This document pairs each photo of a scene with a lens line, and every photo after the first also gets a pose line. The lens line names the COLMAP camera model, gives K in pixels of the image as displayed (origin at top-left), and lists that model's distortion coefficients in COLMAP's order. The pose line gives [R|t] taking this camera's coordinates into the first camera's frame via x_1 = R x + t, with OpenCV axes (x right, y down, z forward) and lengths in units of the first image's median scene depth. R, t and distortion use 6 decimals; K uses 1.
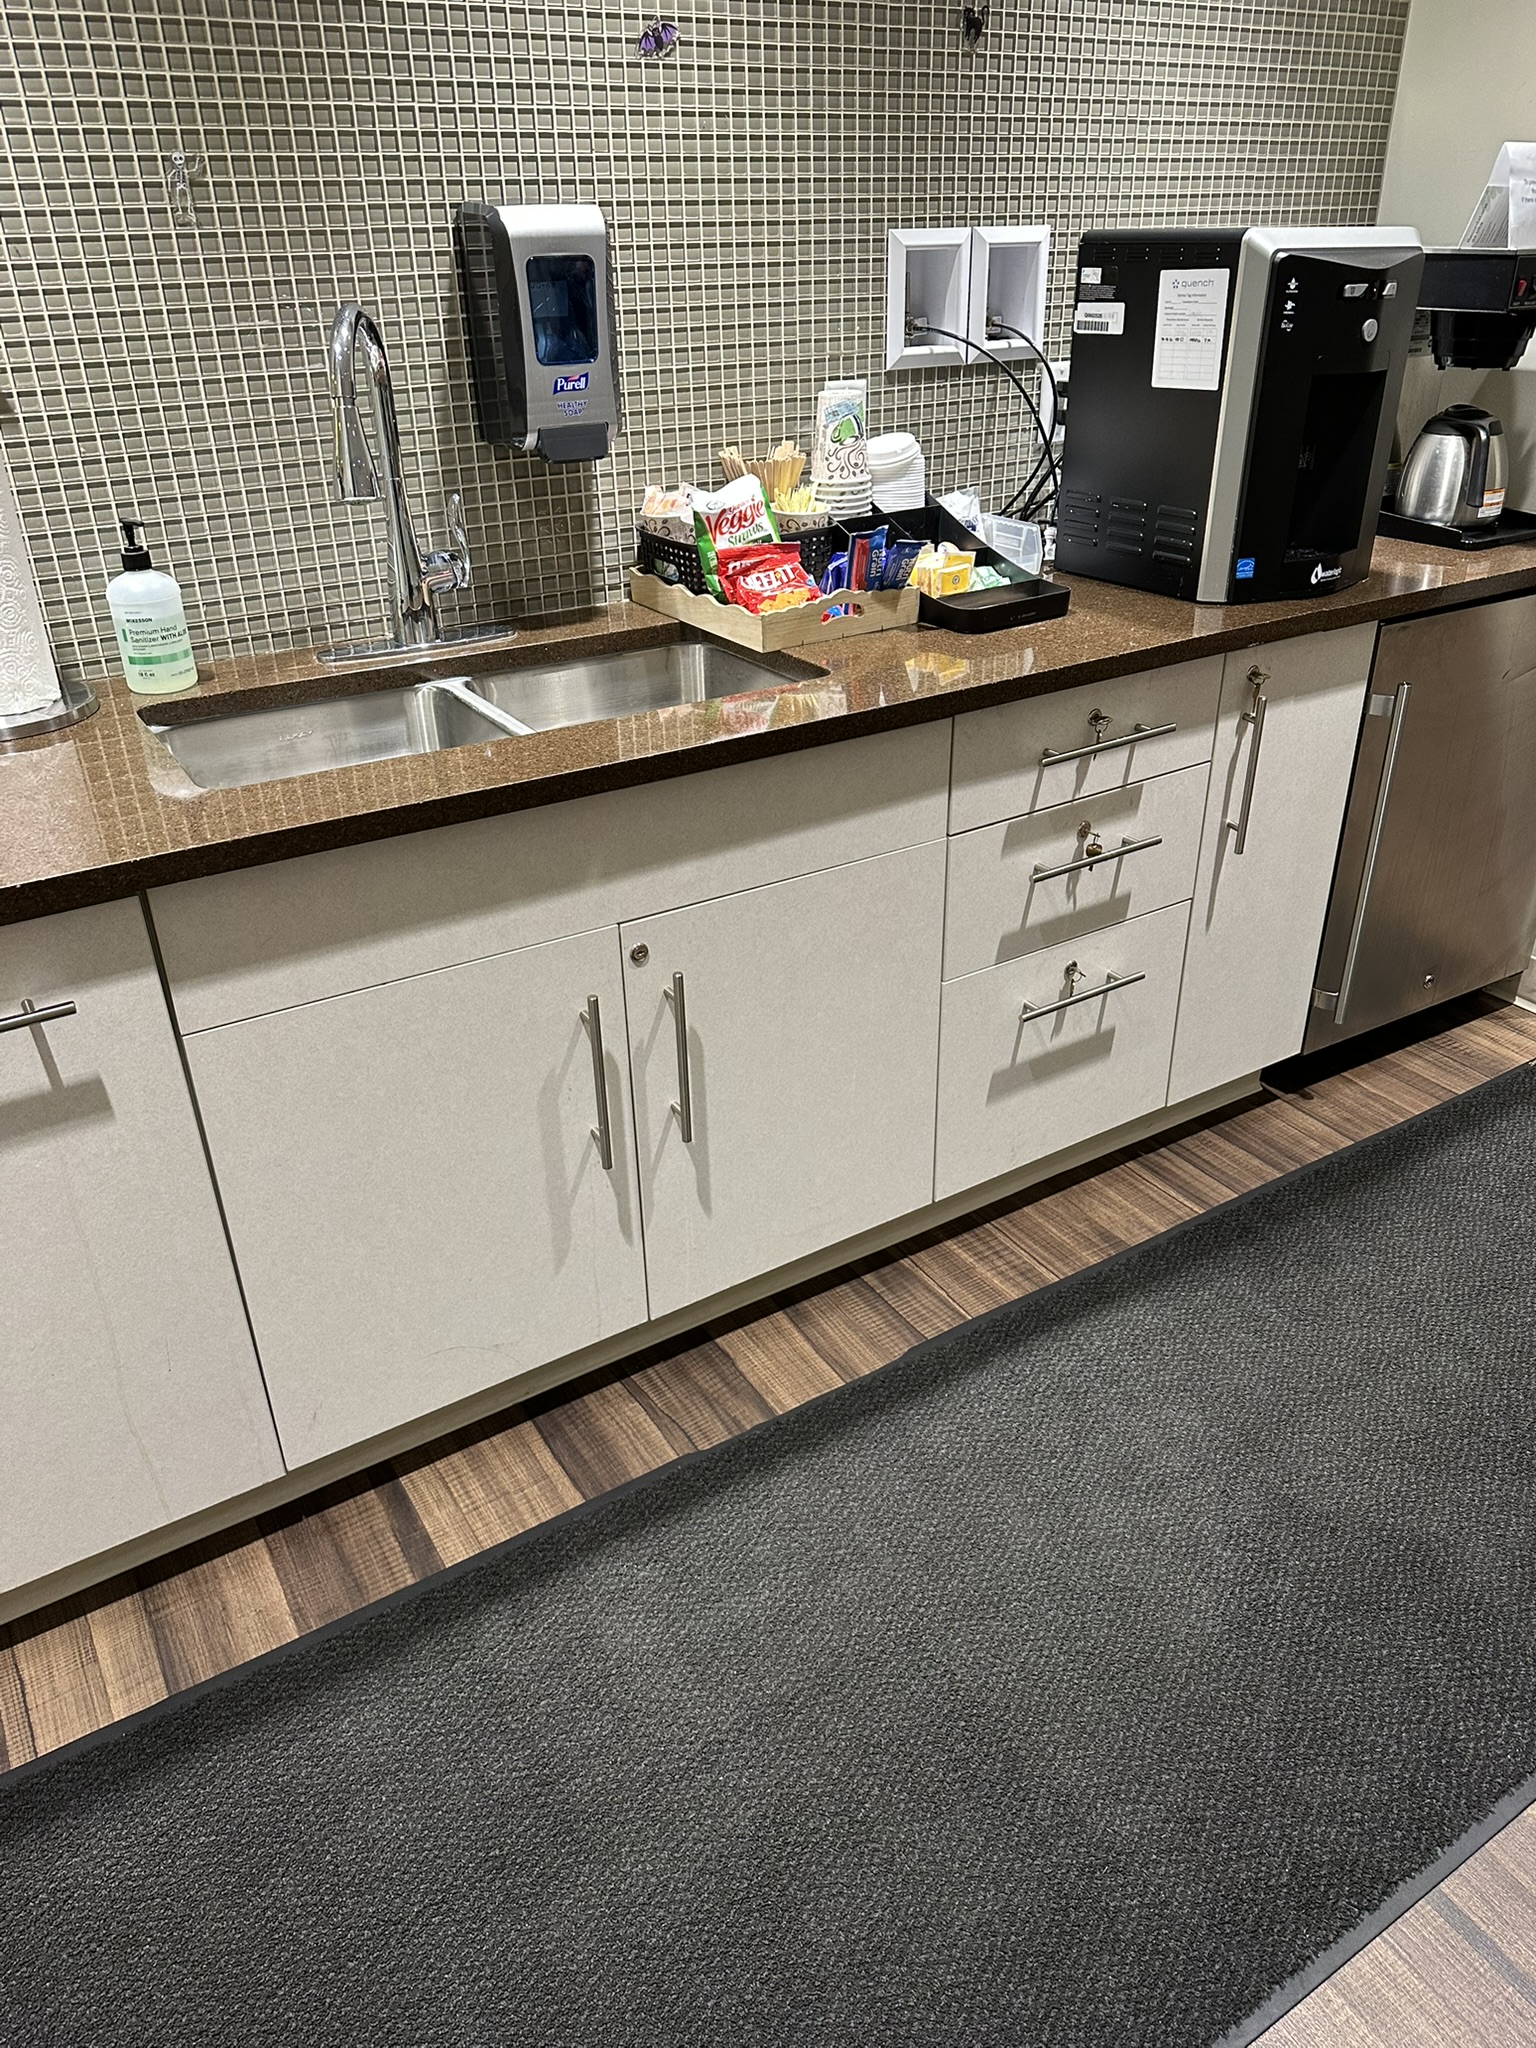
lens RADIAL K [[1438.7, 0, 774.7], [0, 1438.7, 1027.8], [0, 0, 1]] dist [0.002109, -0.001987]
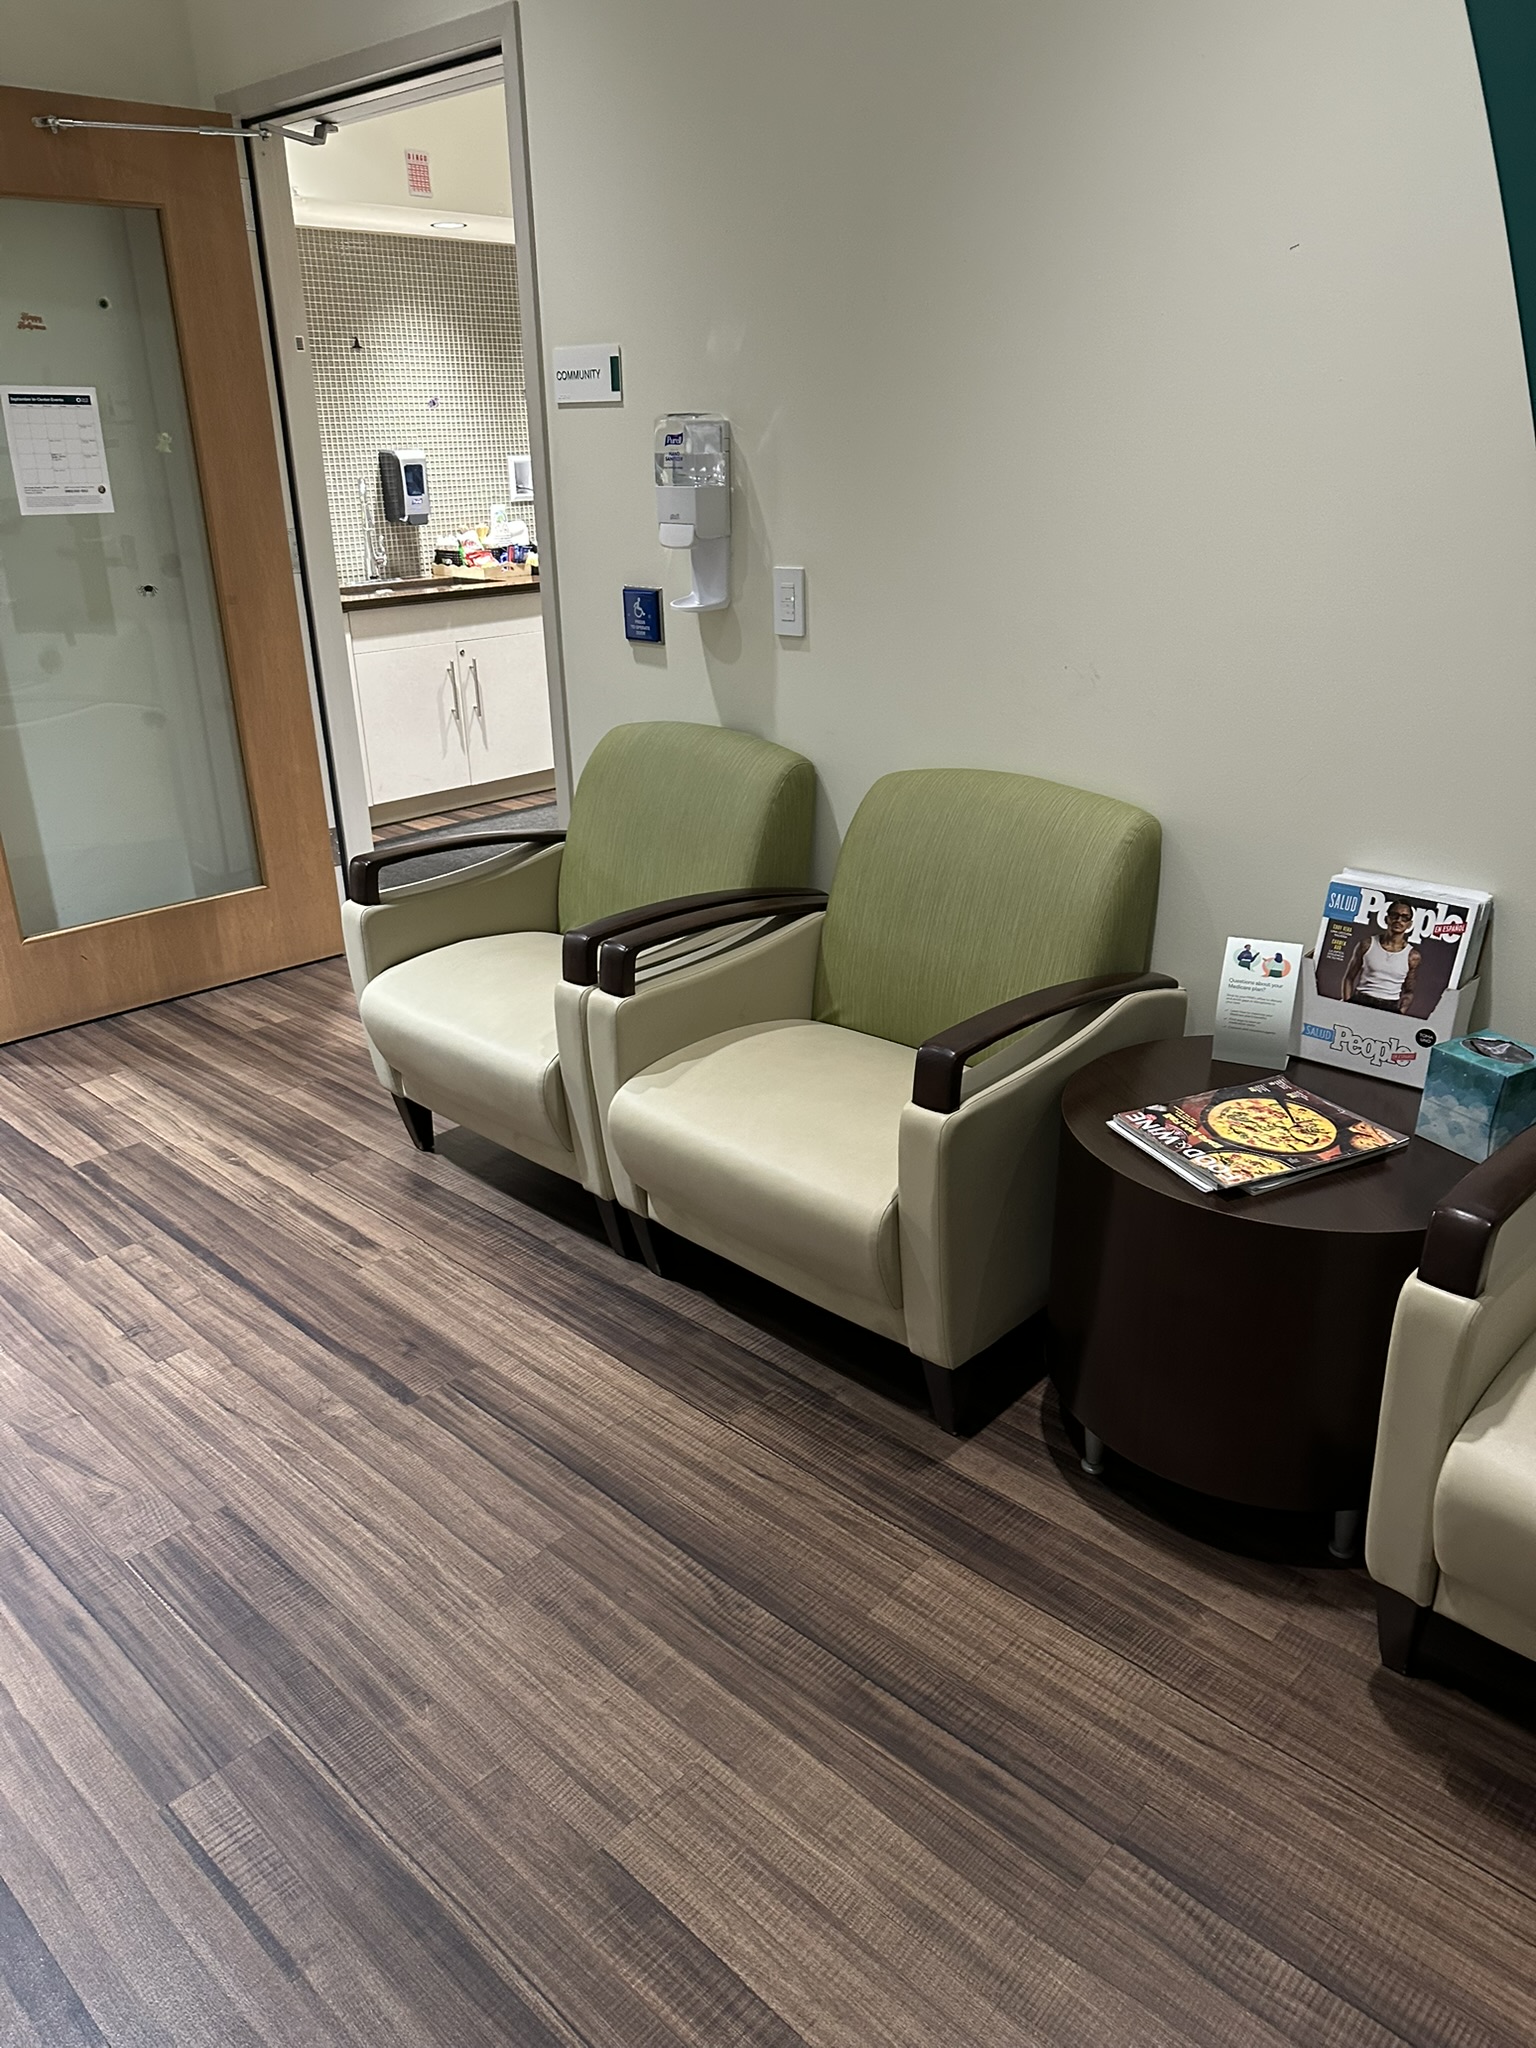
lens RADIAL K [[1438.7, 0, 766.7], [0, 1438.7, 1022.9], [0, 0, 1]] dist [0.002109, -0.001987]
pose [[0.964929, -0.100677, 0.242439, -0.275254], [0.130059, 0.985566, -0.108374, 1.131015], [-0.228029, 0.136104, 0.964095, -2.086750]]
